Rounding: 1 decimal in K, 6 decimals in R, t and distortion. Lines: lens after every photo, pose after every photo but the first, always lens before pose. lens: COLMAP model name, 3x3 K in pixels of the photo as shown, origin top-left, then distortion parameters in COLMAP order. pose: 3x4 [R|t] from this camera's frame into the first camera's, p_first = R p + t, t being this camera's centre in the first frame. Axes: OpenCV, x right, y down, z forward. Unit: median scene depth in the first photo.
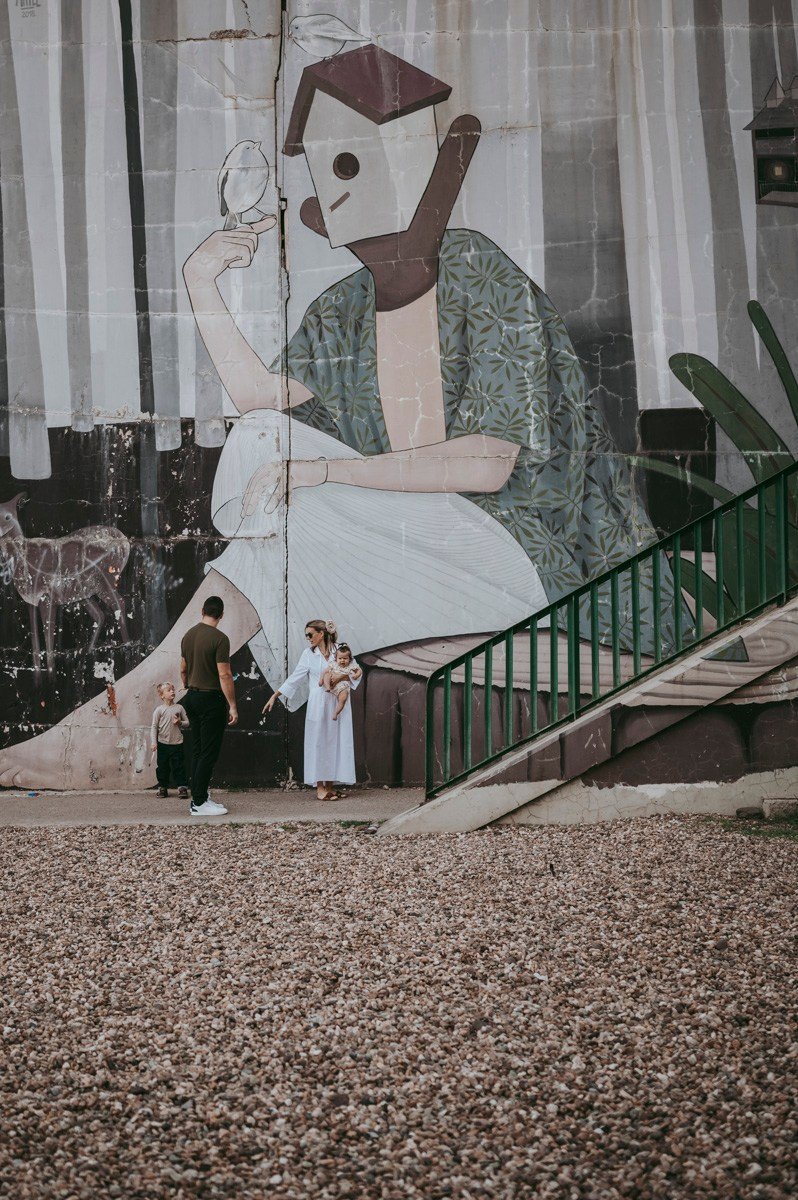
lens RADIAL K [[1199.3, 0, 385.6], [0, 1199.3, 575.3], [0, 0, 1]] dist [-0.023069, 0.000000]
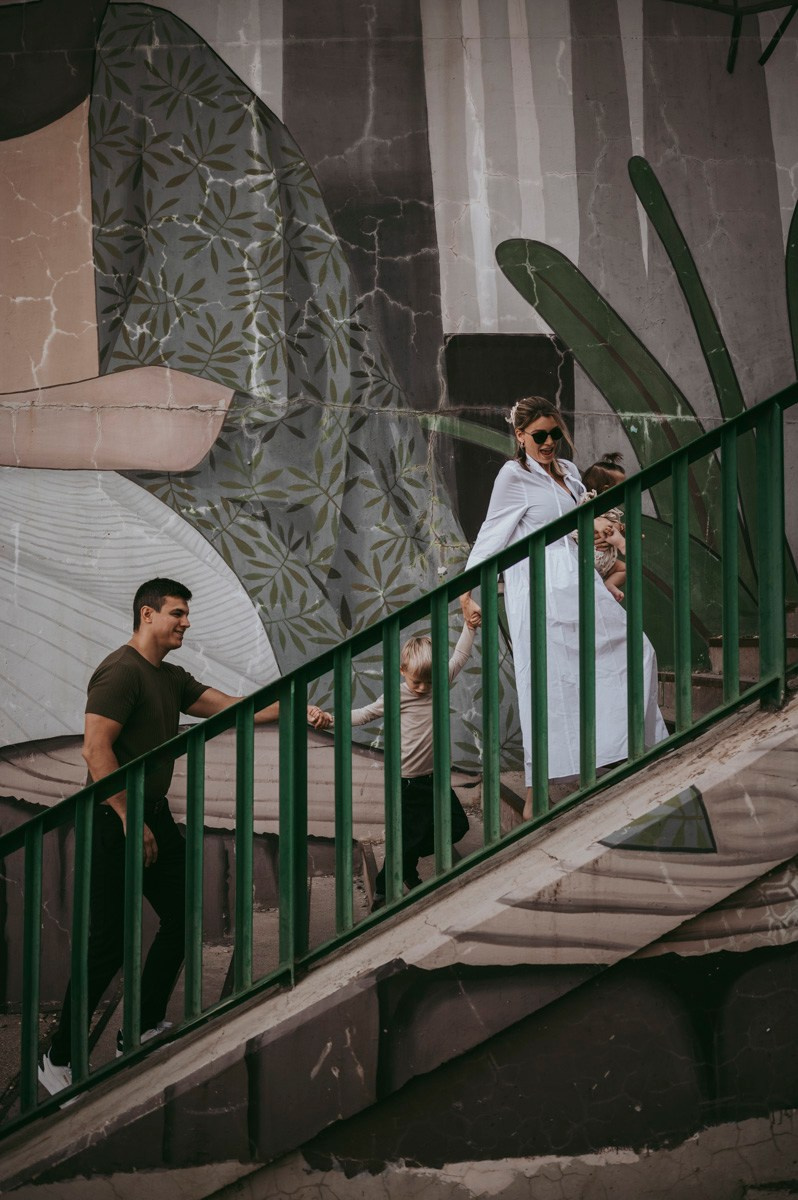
lens RADIAL K [[1199.3, 0, 399.3], [0, 1199.3, 600.0], [0, 0, 1]] dist [-0.023069, 0.000000]
pose [[0.982978, 0.013723, 0.183210, 0.088380], [-0.011646, 0.999855, -0.012409, -0.004814], [-0.183353, 0.010065, 0.982996, 0.446131]]
